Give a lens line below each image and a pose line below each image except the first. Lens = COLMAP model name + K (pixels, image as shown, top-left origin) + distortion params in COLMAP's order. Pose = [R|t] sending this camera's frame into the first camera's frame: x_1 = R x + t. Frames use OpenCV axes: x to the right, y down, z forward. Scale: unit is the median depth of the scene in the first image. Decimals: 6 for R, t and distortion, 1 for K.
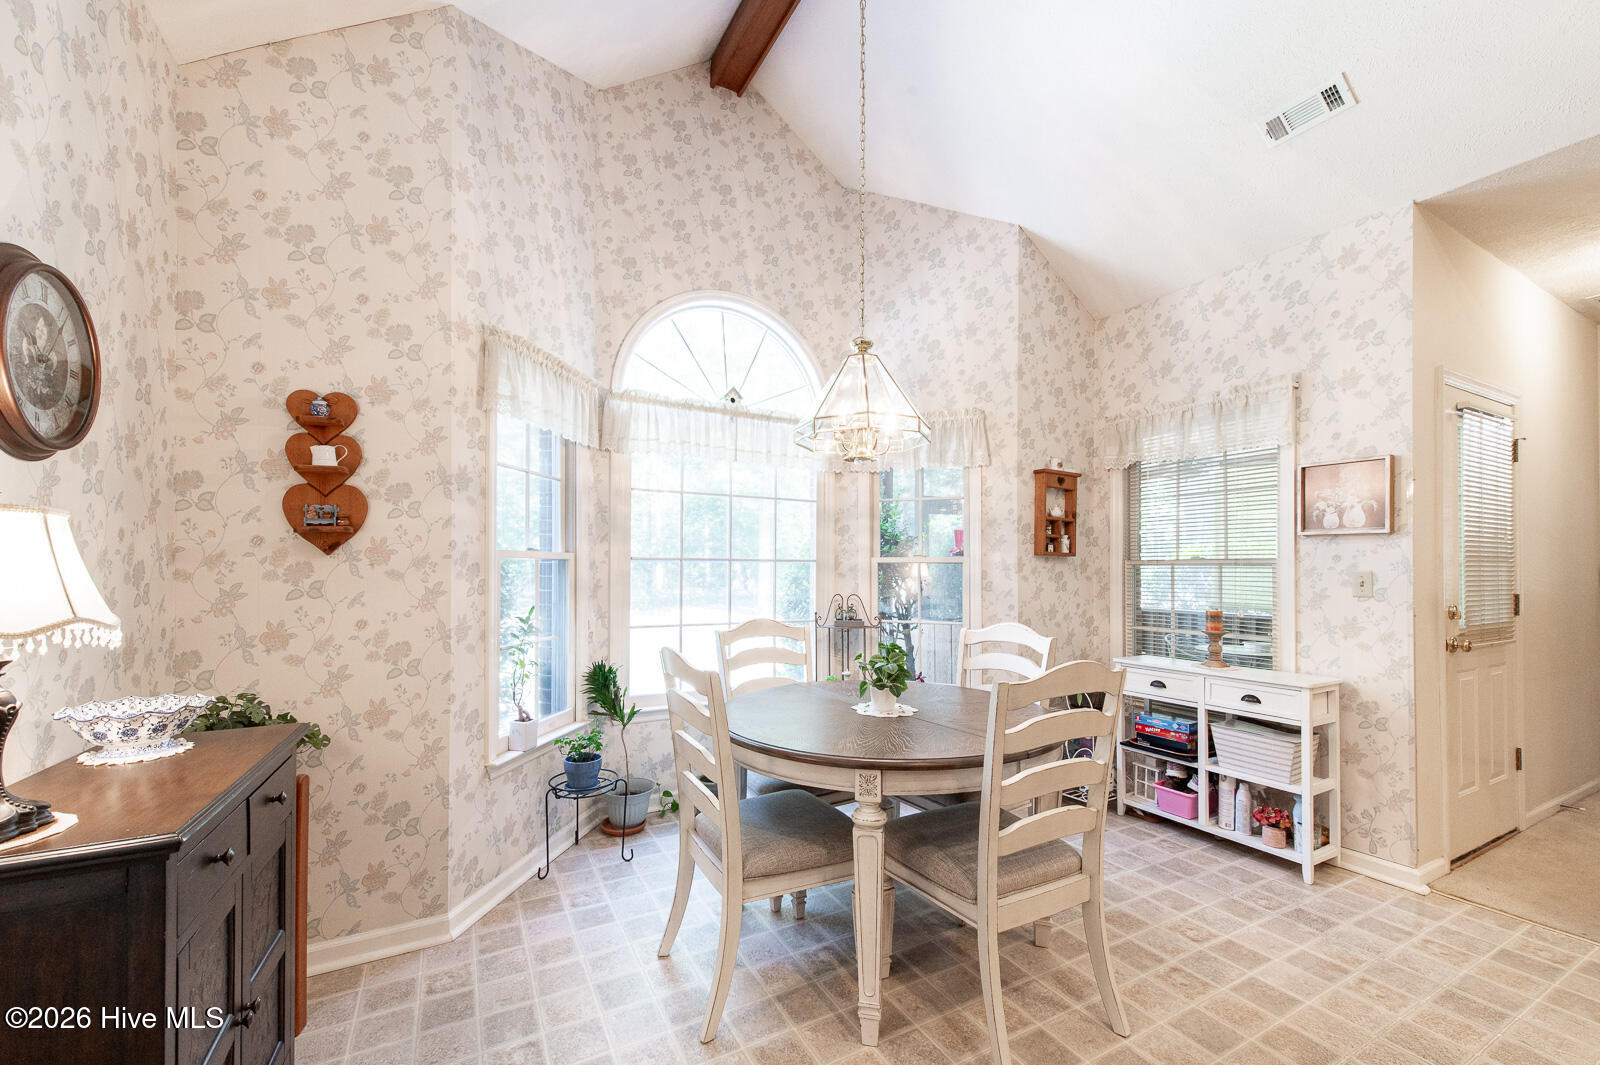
lens RADIAL K [[638.3, 0, 800.3], [0, 638.3, 560.9], [0, 0, 1]] dist [-0.000524, -0.000318]
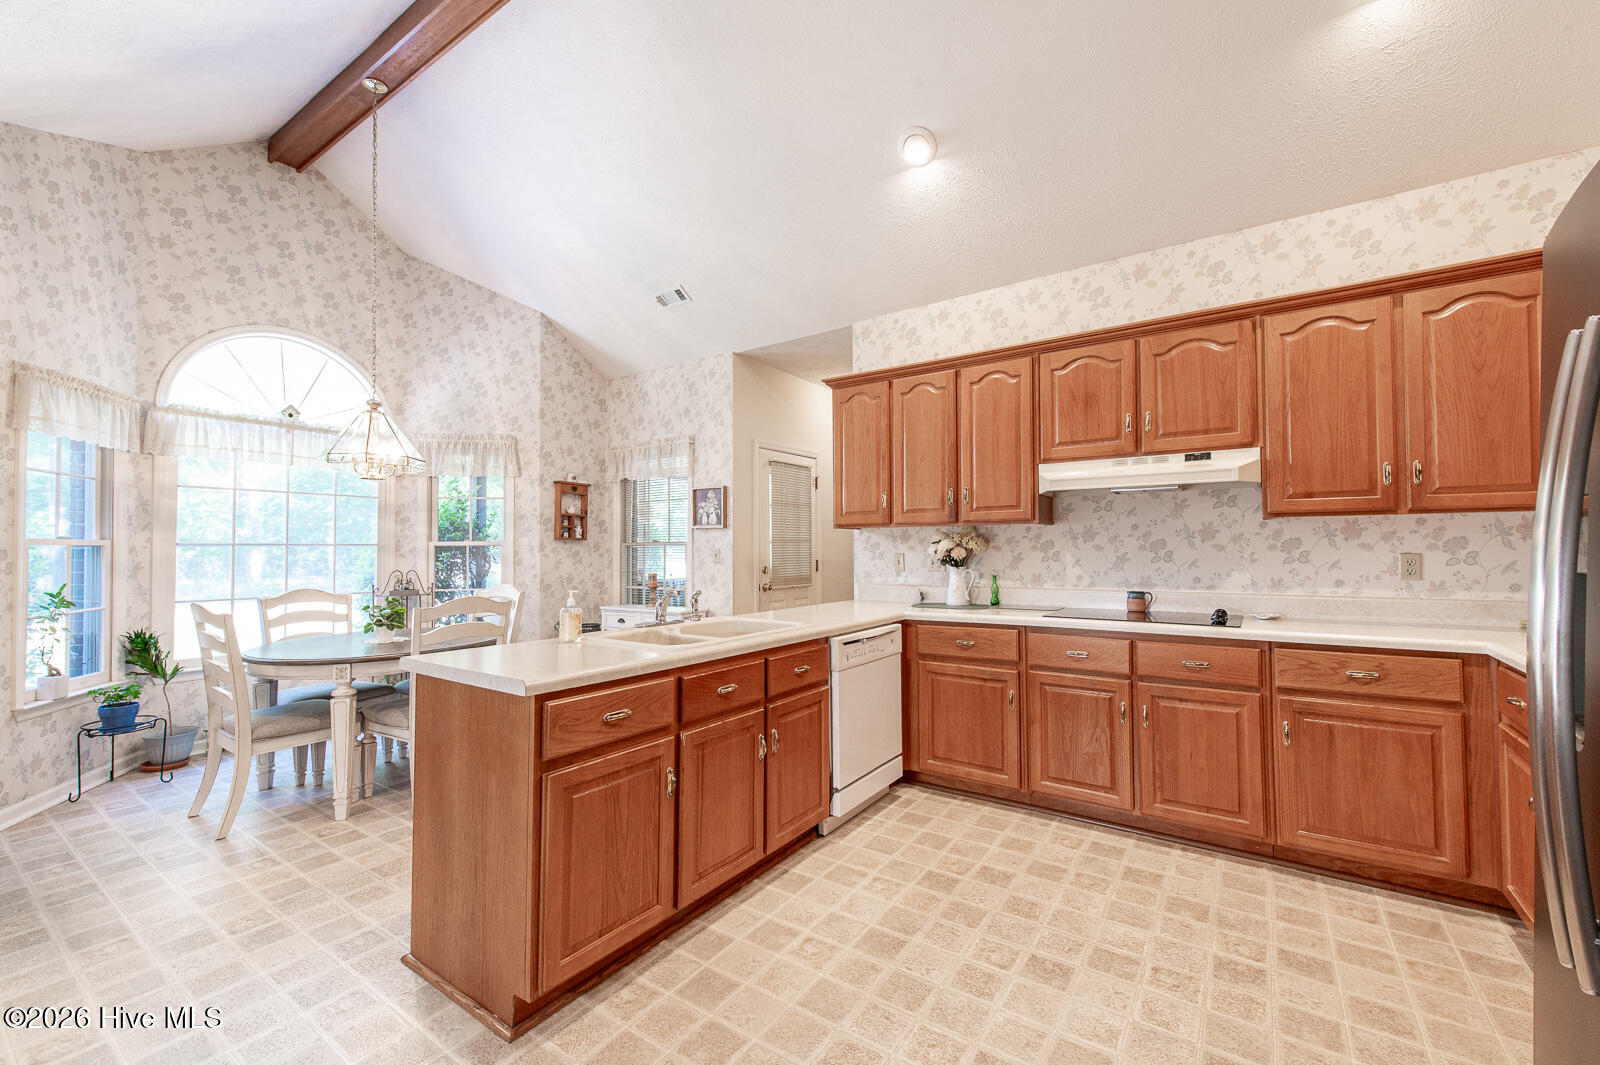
lens RADIAL K [[630.4, 0, 800.0], [0, 630.4, 532.5], [0, 0, 1]] dist [0.001767, -0.002375]
pose [[0.882091, 0.001872, 0.471075, 0.201975], [0.004851, 0.999903, -0.013057, -0.004357], [-0.471054, 0.013803, 0.881997, -0.571942]]
